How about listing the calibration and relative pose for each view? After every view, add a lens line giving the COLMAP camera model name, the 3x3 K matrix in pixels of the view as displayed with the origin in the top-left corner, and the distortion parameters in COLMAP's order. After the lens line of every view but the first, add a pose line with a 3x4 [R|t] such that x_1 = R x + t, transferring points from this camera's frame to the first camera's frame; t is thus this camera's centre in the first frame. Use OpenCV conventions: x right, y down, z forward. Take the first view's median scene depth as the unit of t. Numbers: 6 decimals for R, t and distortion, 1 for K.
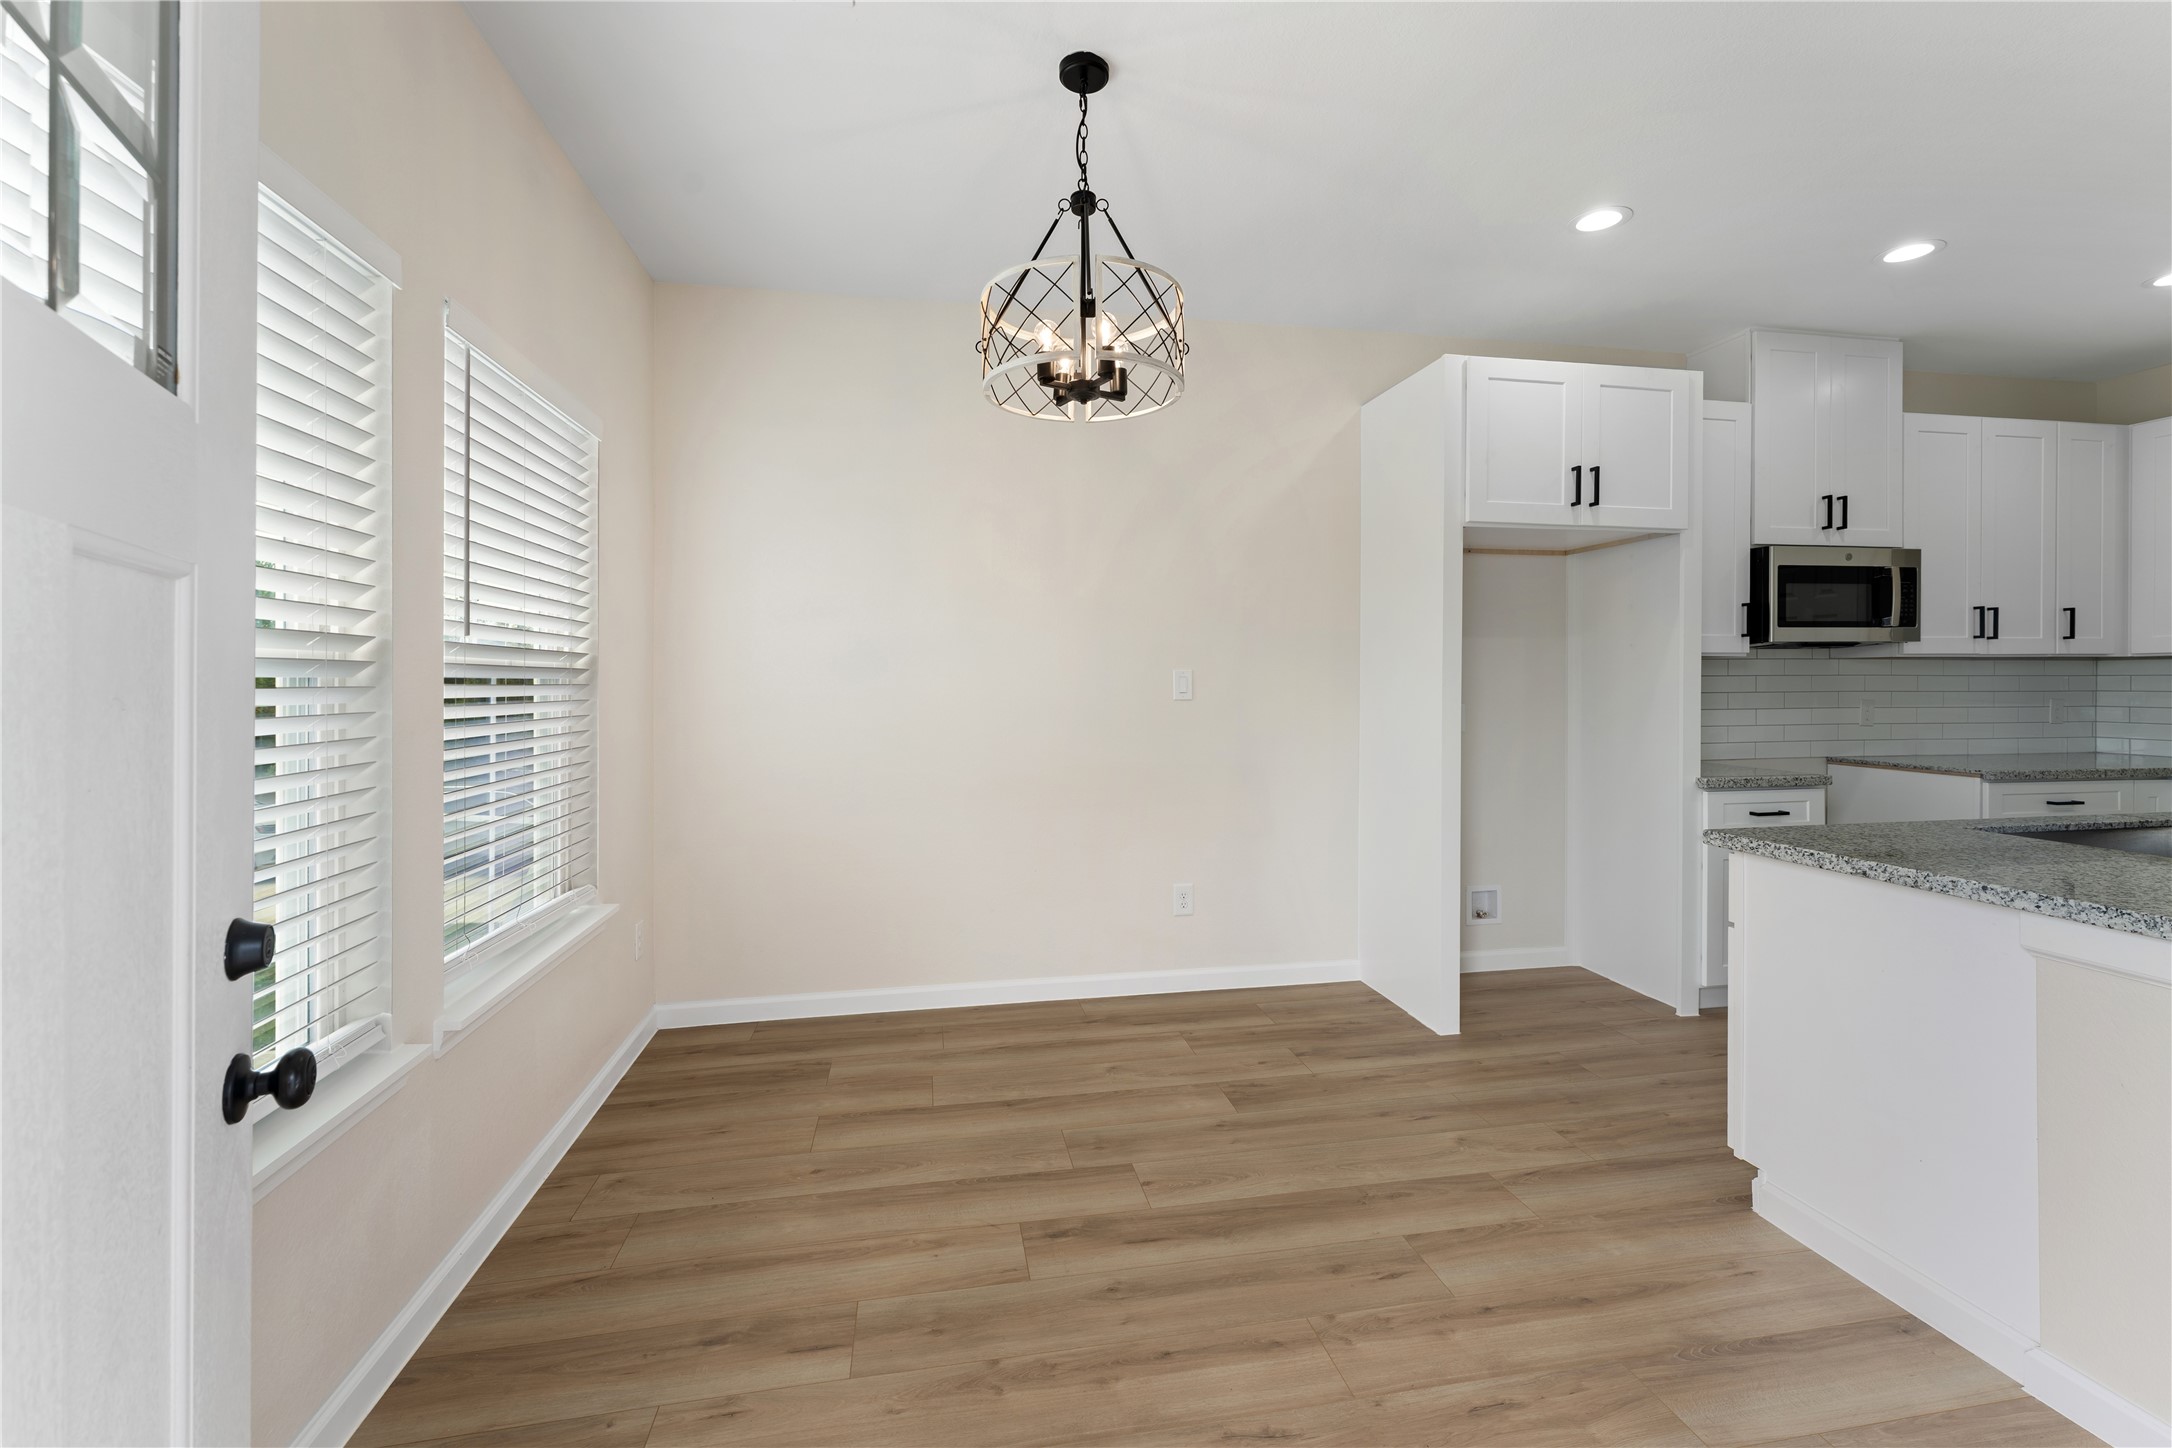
lens RADIAL K [[885.4, 0, 1080.3], [0, 885.4, 690.5], [0, 0, 1]] dist [0.000905, 0.000240]
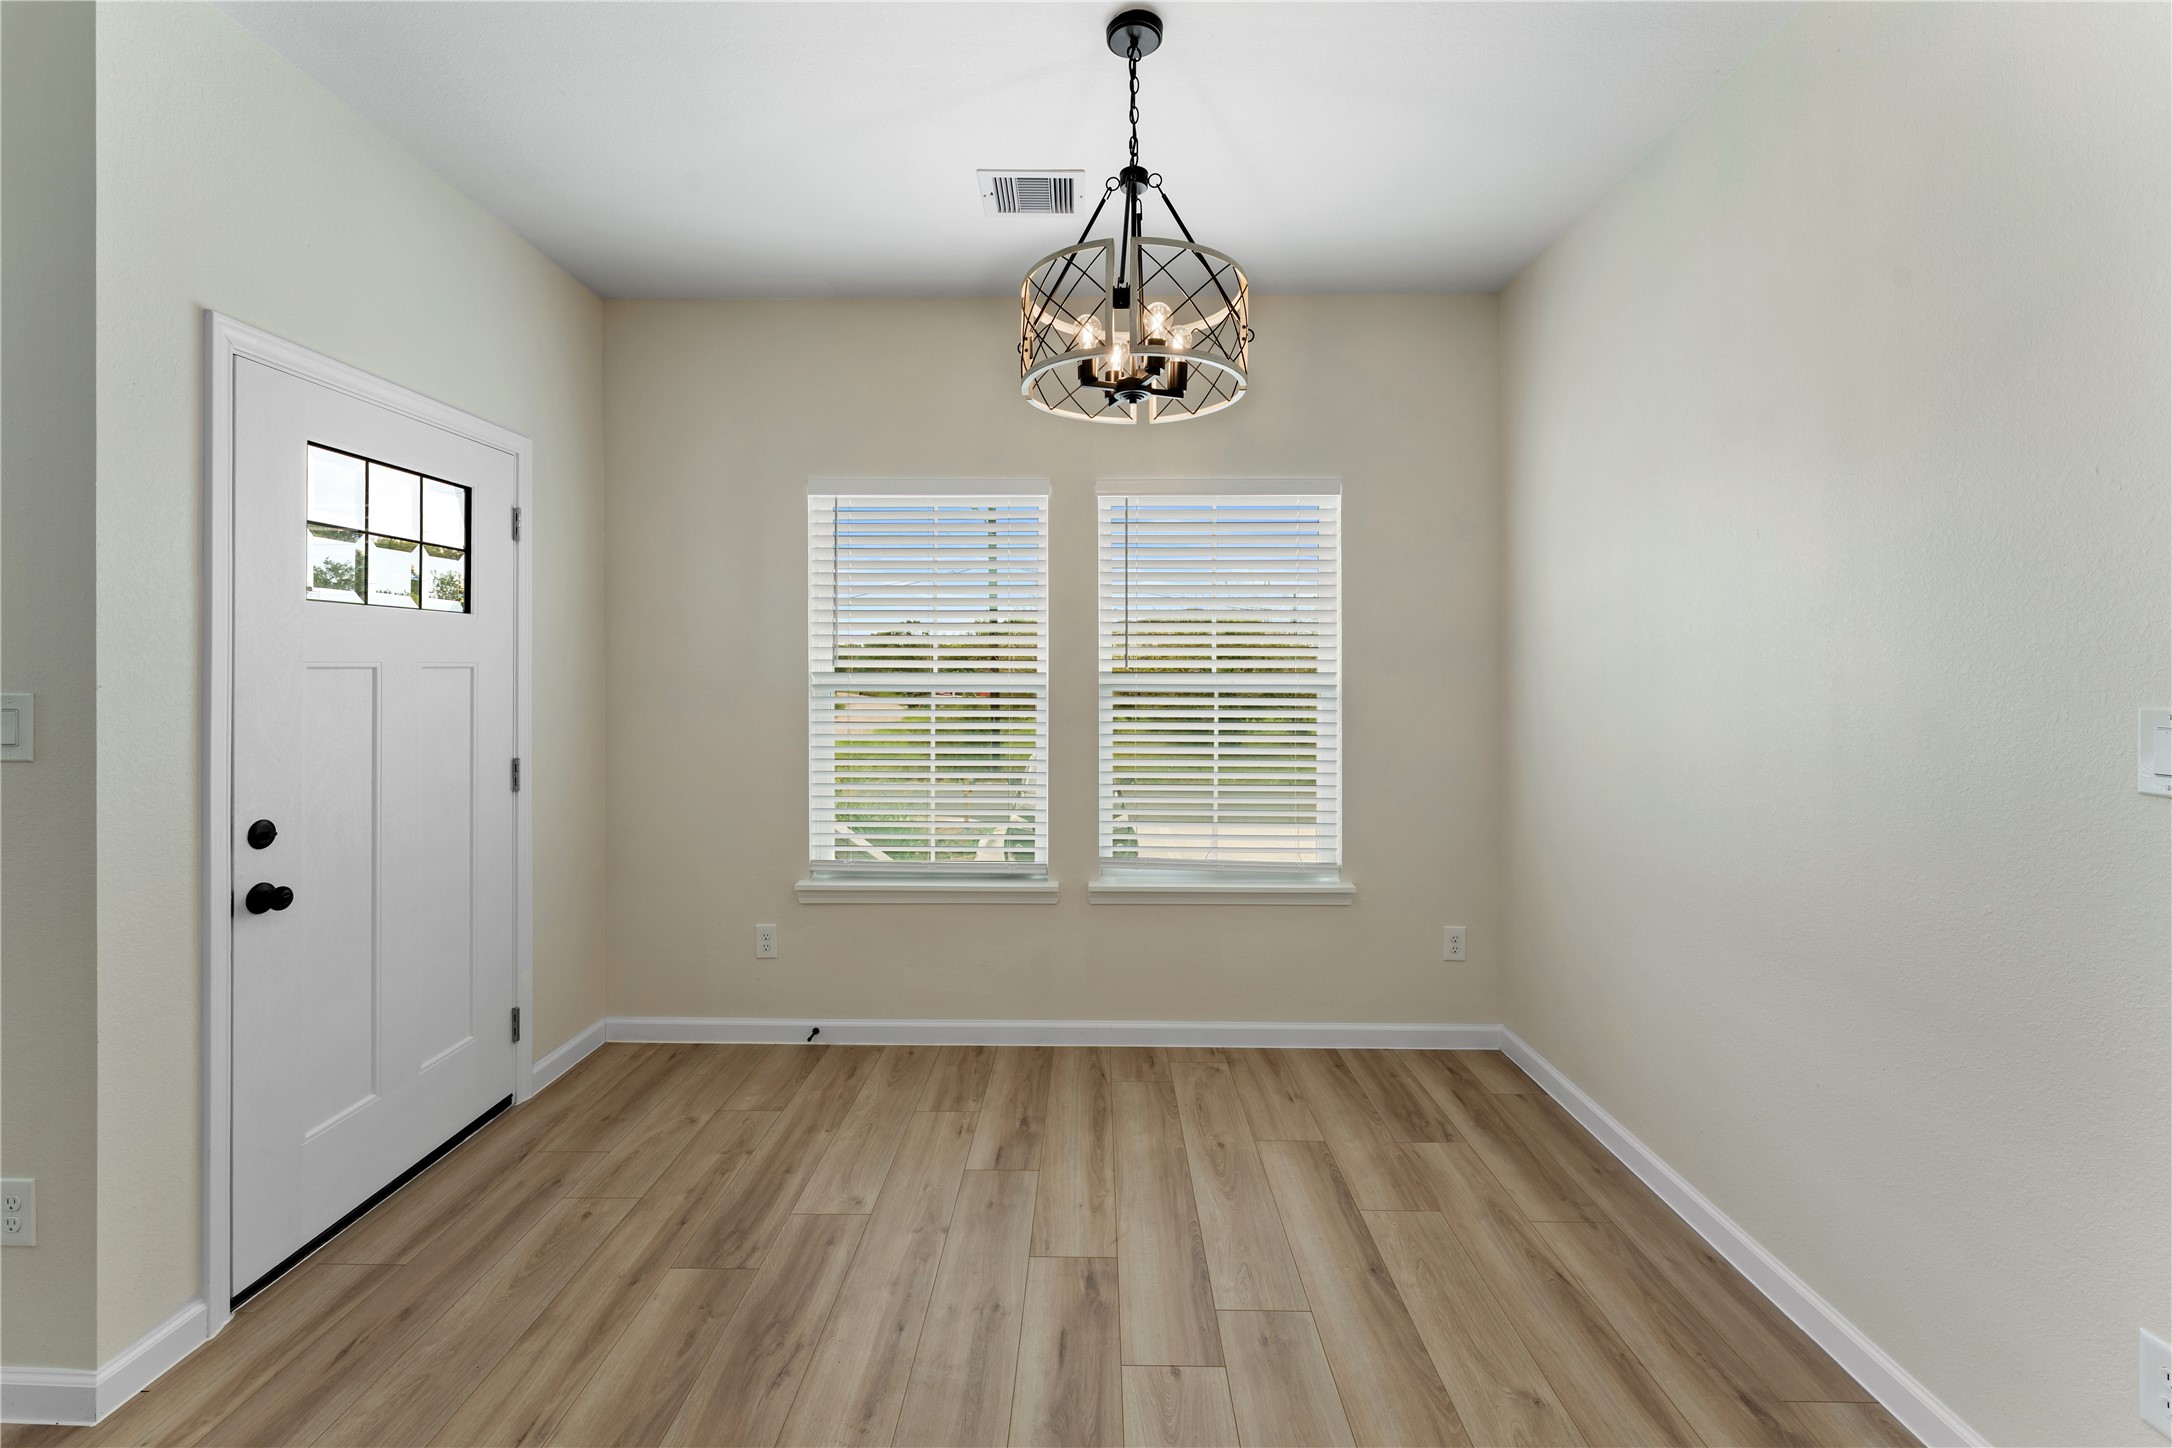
lens RADIAL K [[889.2, 0, 1084.3], [0, 889.2, 671.8], [0, 0, 1]] dist [0.000541, -0.000264]
pose [[-0.187678, 0.003021, -0.982226, 0.606793], [-0.012936, 0.999901, 0.005547, -0.038610], [0.982145, 0.013747, -0.187620, 0.759346]]
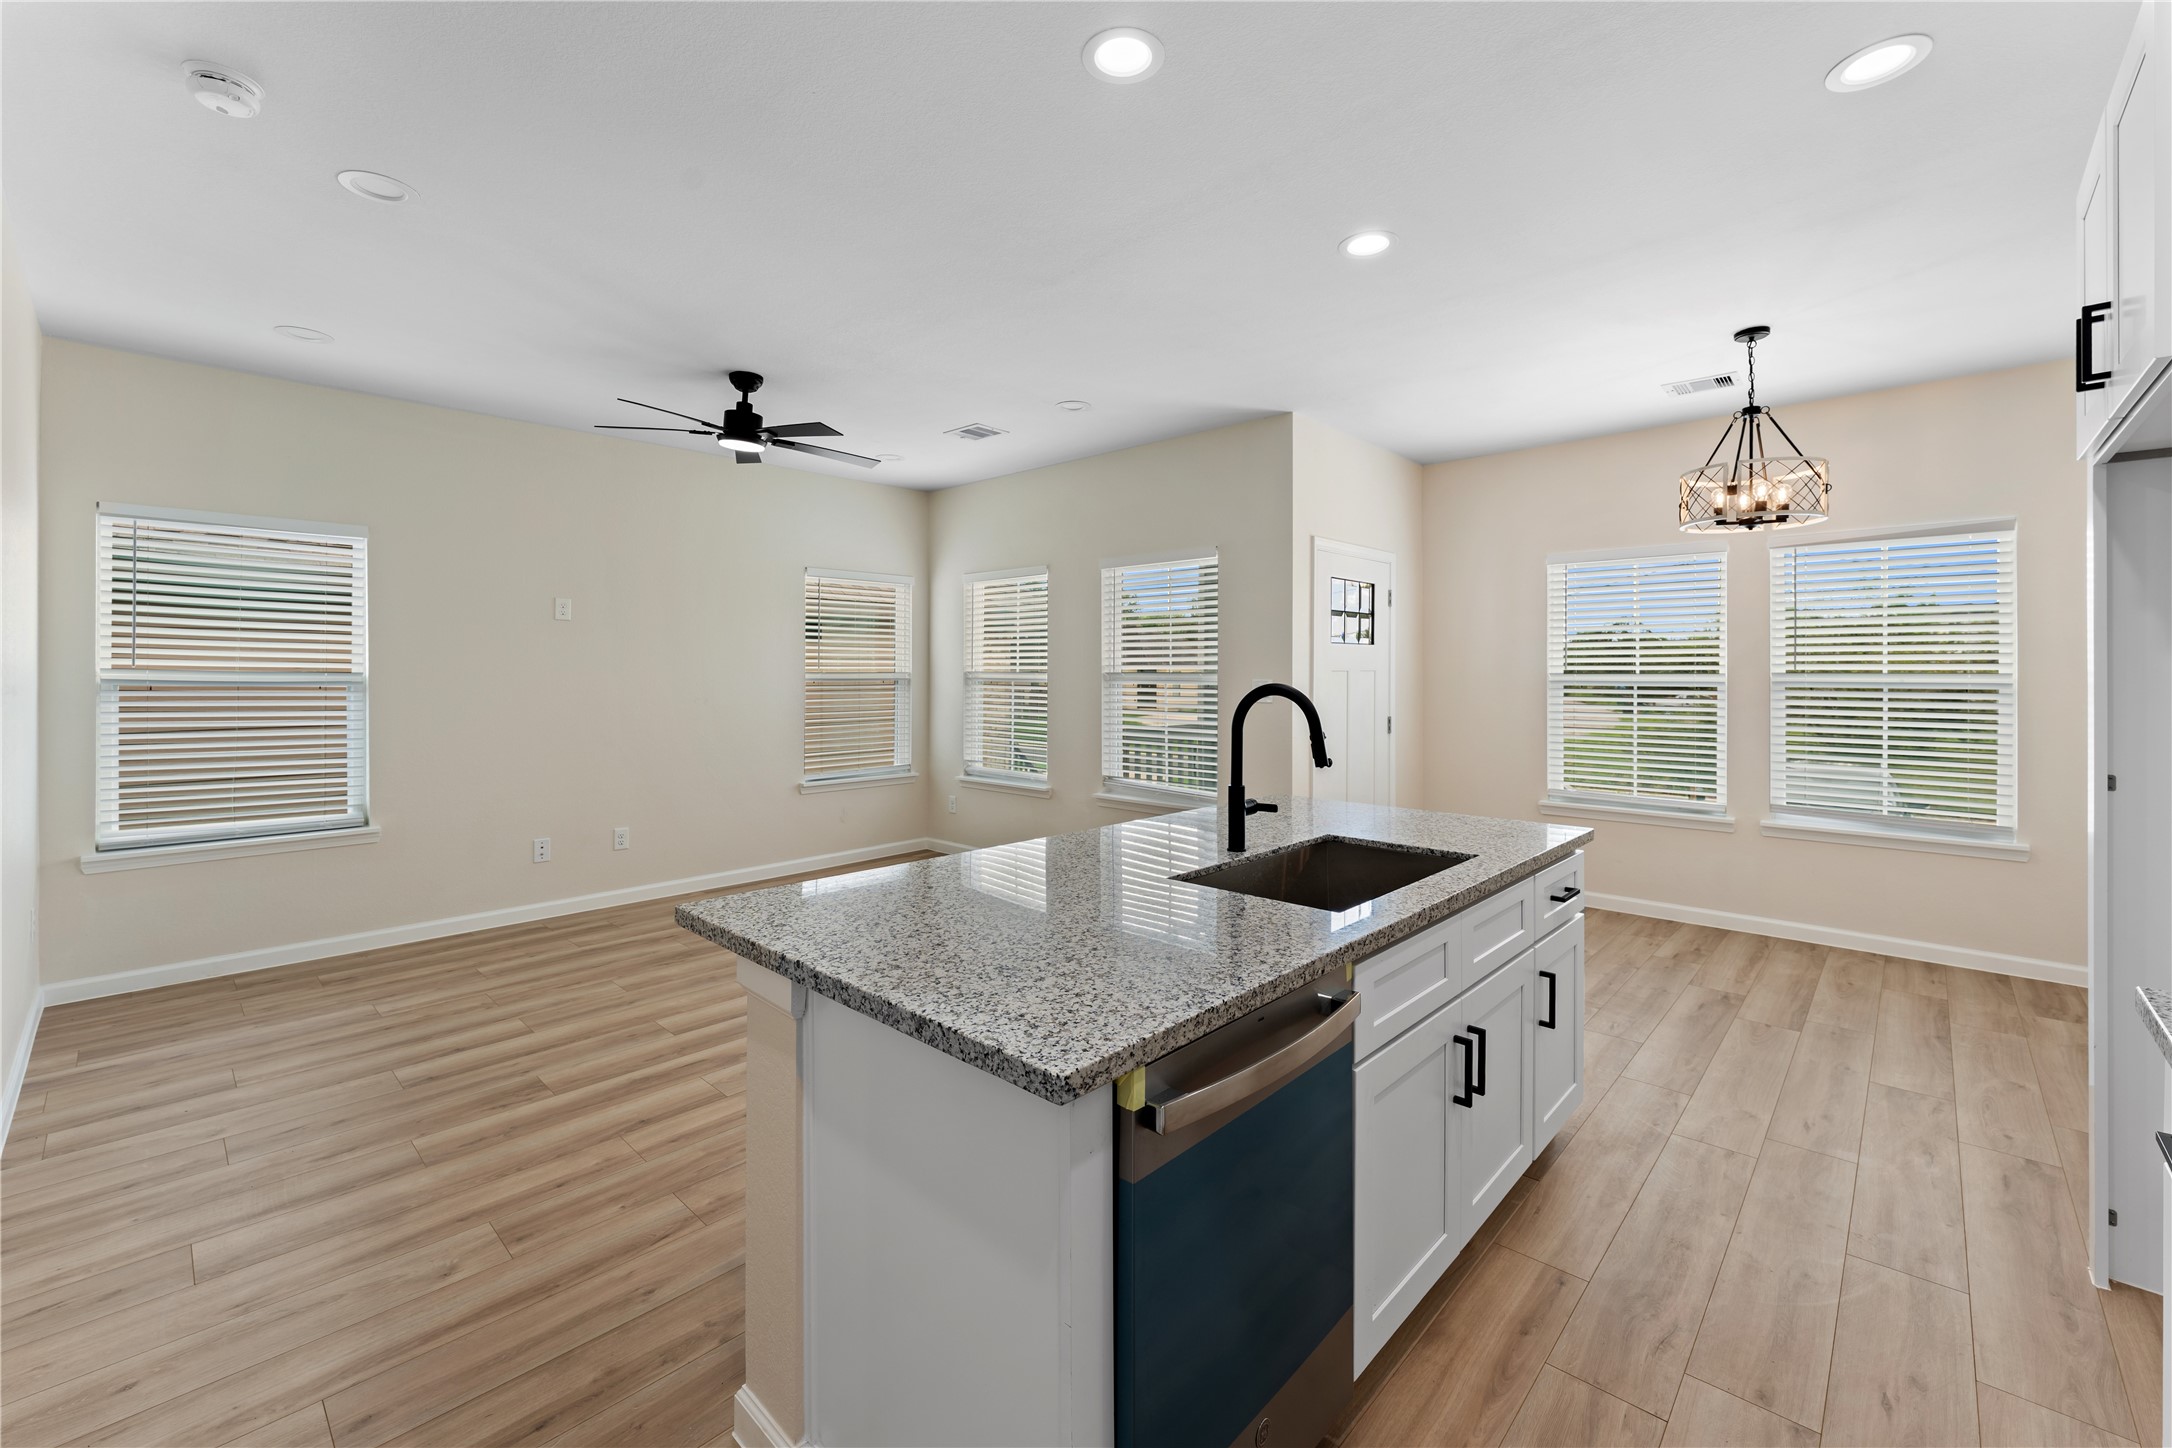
lens RADIAL K [[889.2, 0, 1084.3], [0, 889.2, 671.8], [0, 0, 1]] dist [0.000541, -0.000264]
pose [[-0.802397, 0.001365, -0.596789, 1.384954], [-0.007031, 0.999906, 0.011740, -0.044002], [0.596749, 0.013616, -0.802313, 1.088127]]
